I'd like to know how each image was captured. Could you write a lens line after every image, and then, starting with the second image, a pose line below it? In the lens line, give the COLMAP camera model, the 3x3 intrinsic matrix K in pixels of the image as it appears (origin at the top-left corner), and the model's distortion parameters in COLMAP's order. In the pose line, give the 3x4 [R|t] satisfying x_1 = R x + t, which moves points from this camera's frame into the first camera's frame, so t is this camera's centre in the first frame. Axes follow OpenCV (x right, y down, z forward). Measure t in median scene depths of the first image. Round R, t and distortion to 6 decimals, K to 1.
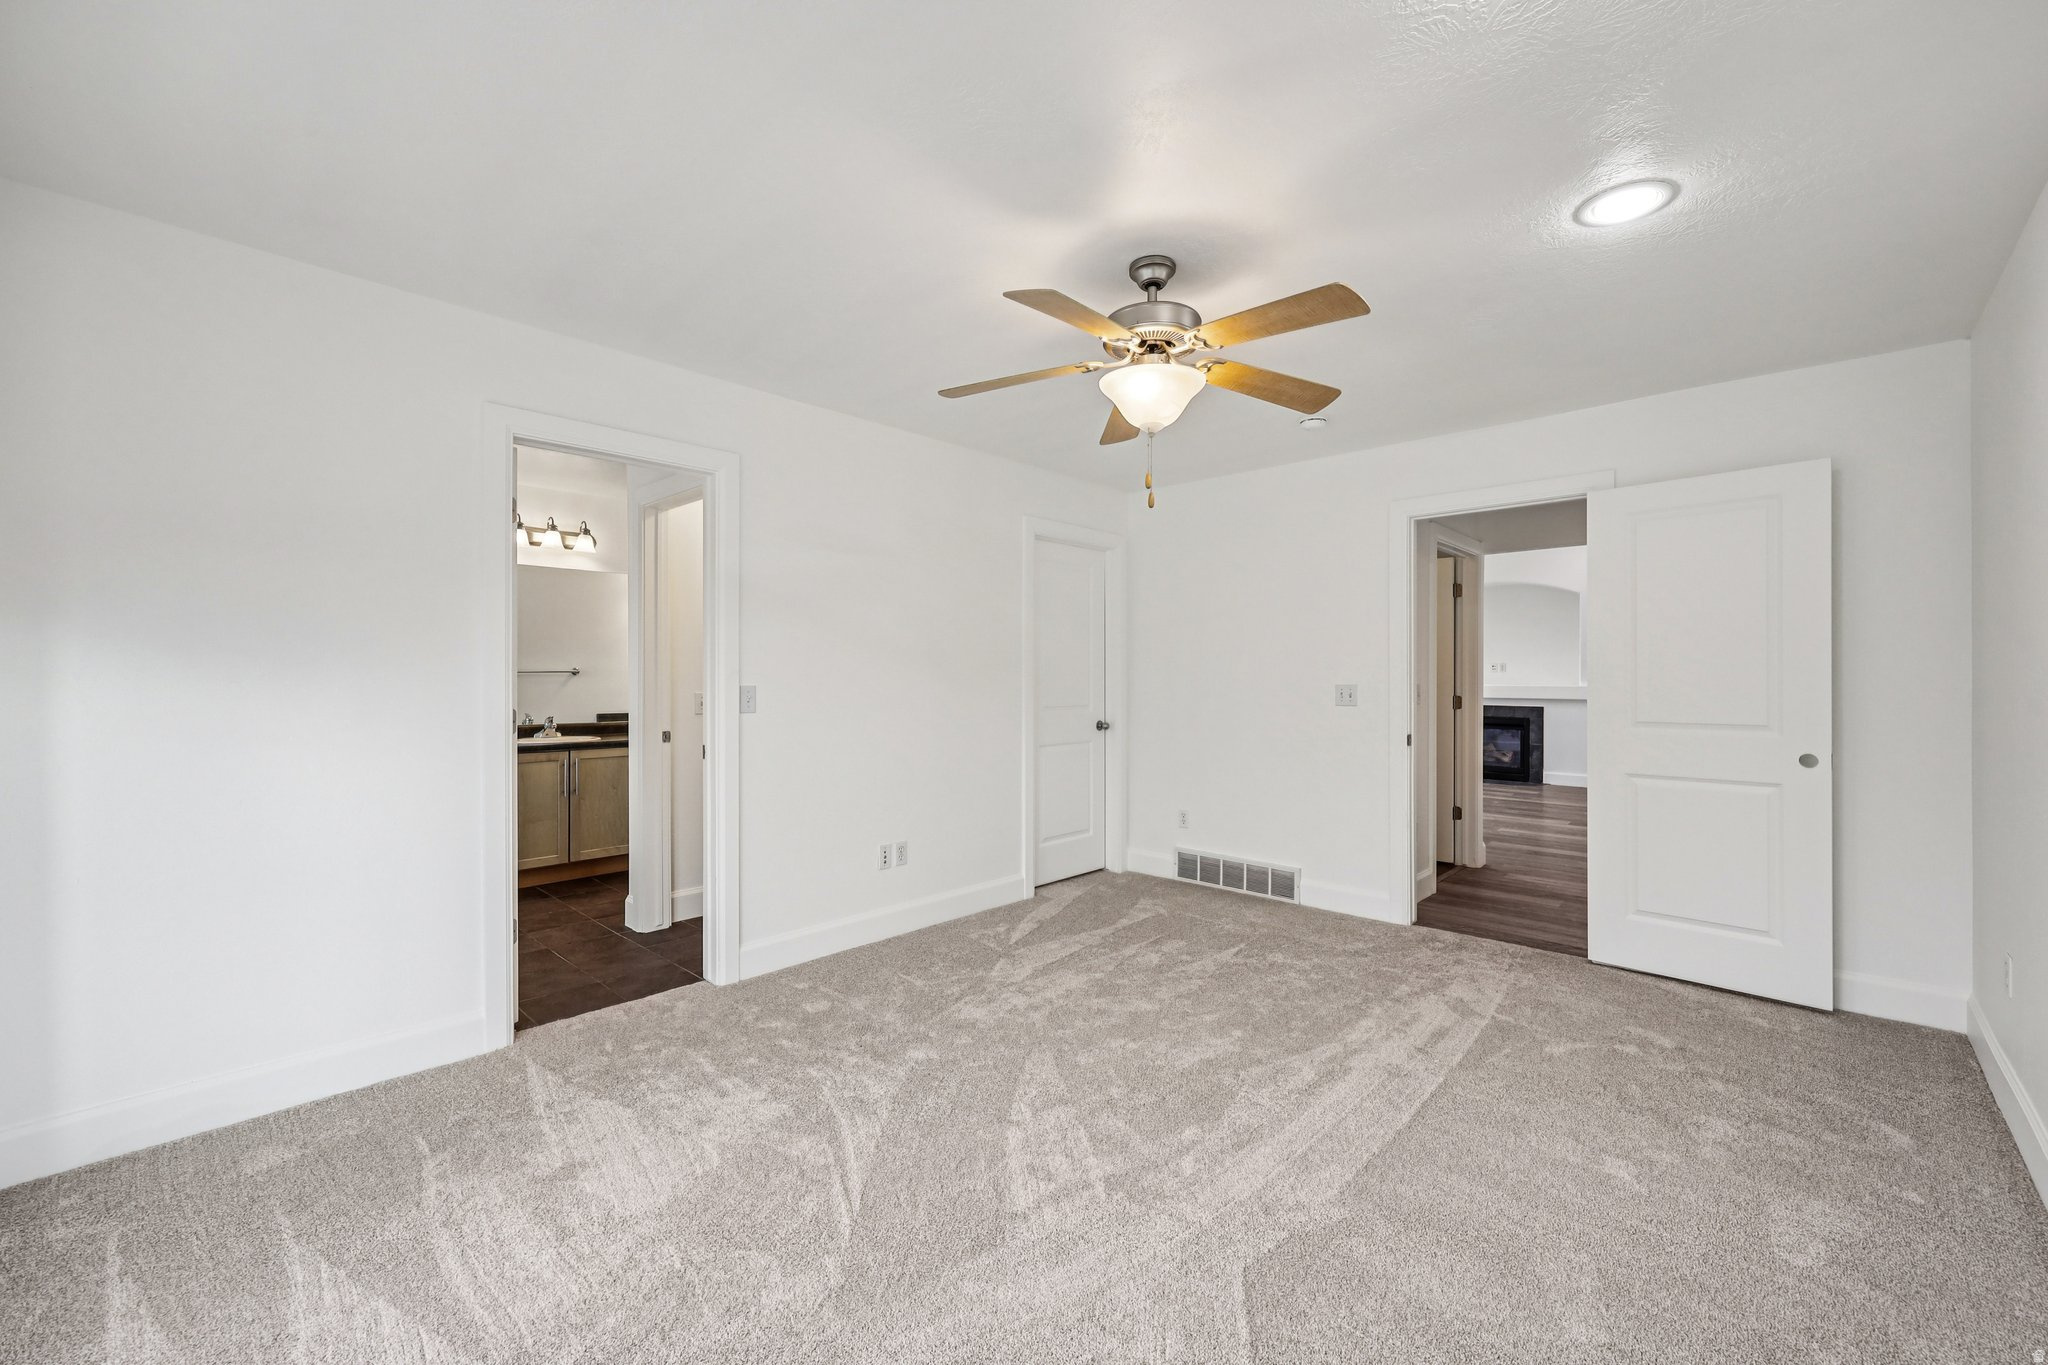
lens RADIAL K [[833.6, 0, 1031.7], [0, 833.6, 676.6], [0, 0, 1]] dist [-0.000063, 0.000658]
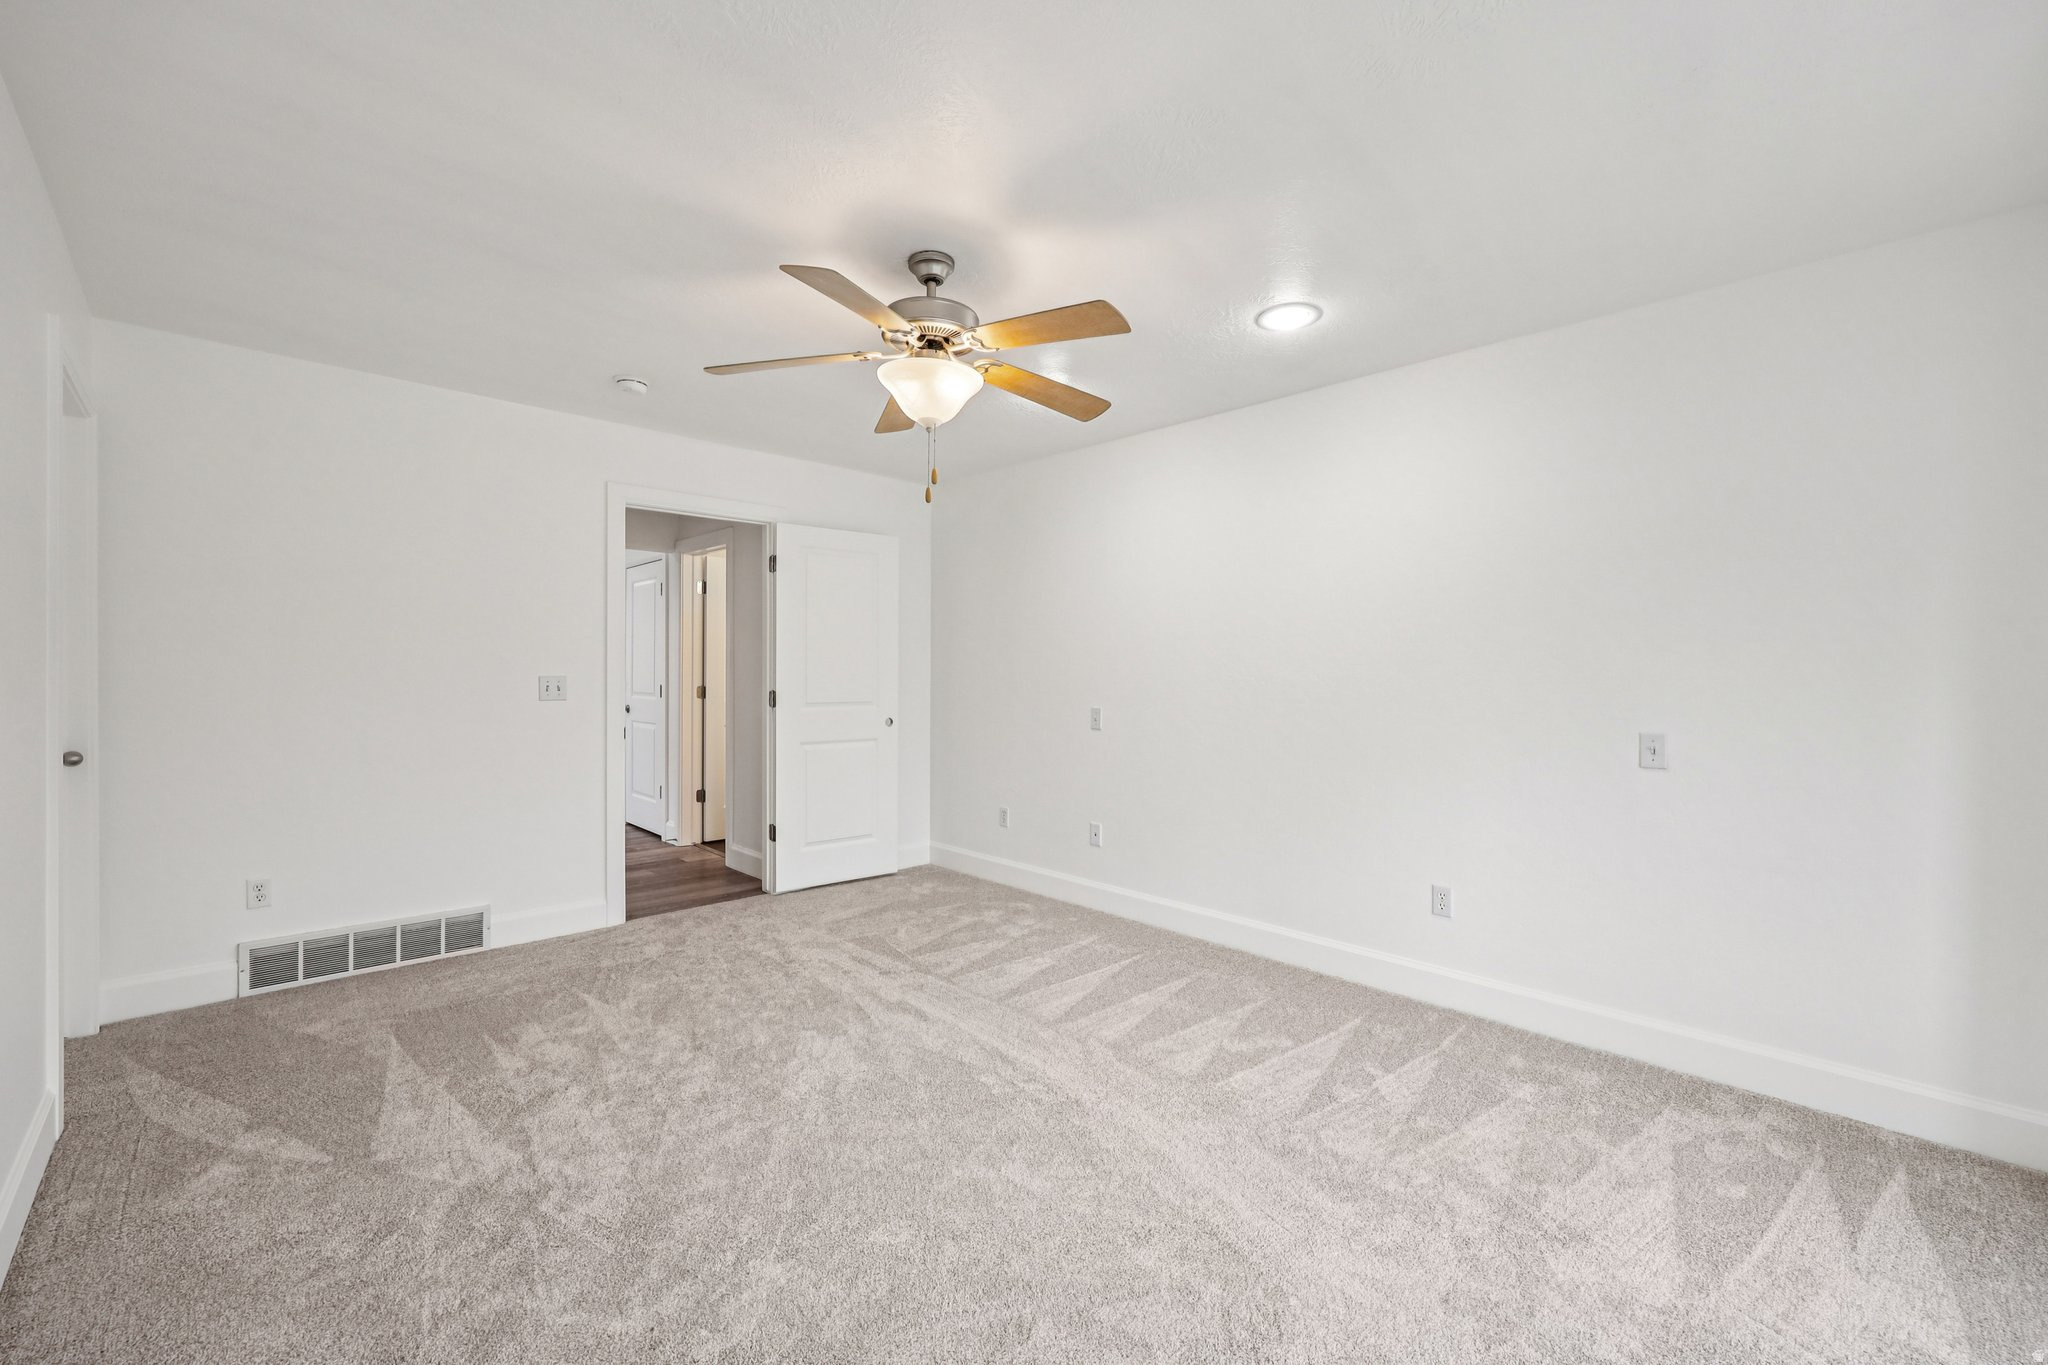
lens RADIAL K [[833.6, 0, 1022.5], [0, 833.6, 683.1], [0, 0, 1]] dist [-0.000063, 0.000658]
pose [[0.043565, -0.012191, 0.998976, -0.533646], [-0.010271, 0.999867, 0.012649, 0.000735], [-0.998998, -0.010811, 0.043434, 0.527001]]
